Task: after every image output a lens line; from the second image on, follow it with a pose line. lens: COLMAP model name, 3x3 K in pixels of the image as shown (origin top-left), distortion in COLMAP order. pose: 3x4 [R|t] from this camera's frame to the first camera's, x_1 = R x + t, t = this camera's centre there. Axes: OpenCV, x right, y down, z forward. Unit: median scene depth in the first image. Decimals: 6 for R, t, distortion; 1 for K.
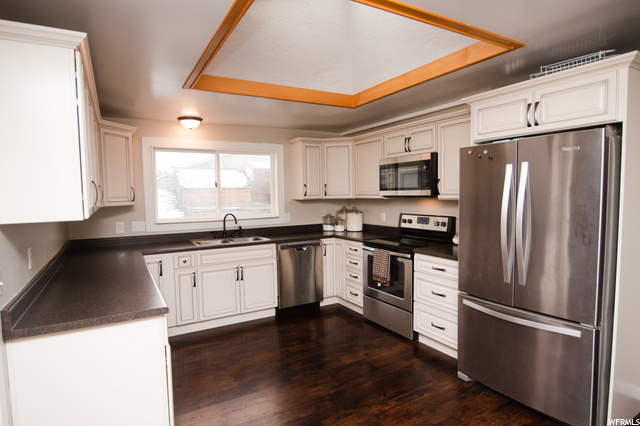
lens RADIAL K [[352.0, 0, 310.0], [0, 352.0, 216.0], [0, 0, 1]] dist [-0.037675, -0.000537]
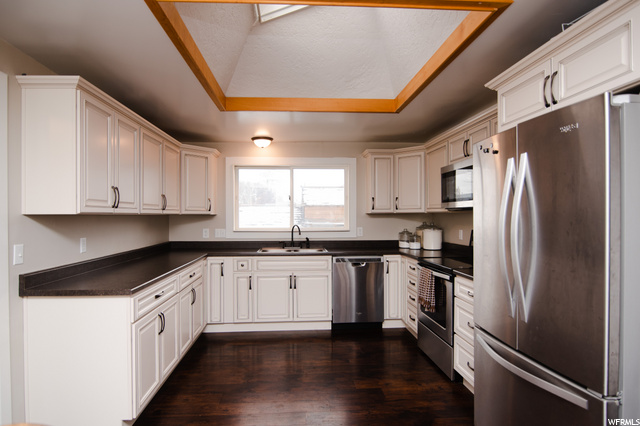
lens RADIAL K [[352.0, 0, 310.0], [0, 352.0, 216.0], [0, 0, 1]] dist [-0.037675, -0.000537]
pose [[0.896330, 0.015750, -0.443108, 0.284886], [-0.042639, 0.997799, -0.050786, 0.018609], [0.441332, 0.064414, 0.895029, 0.074217]]
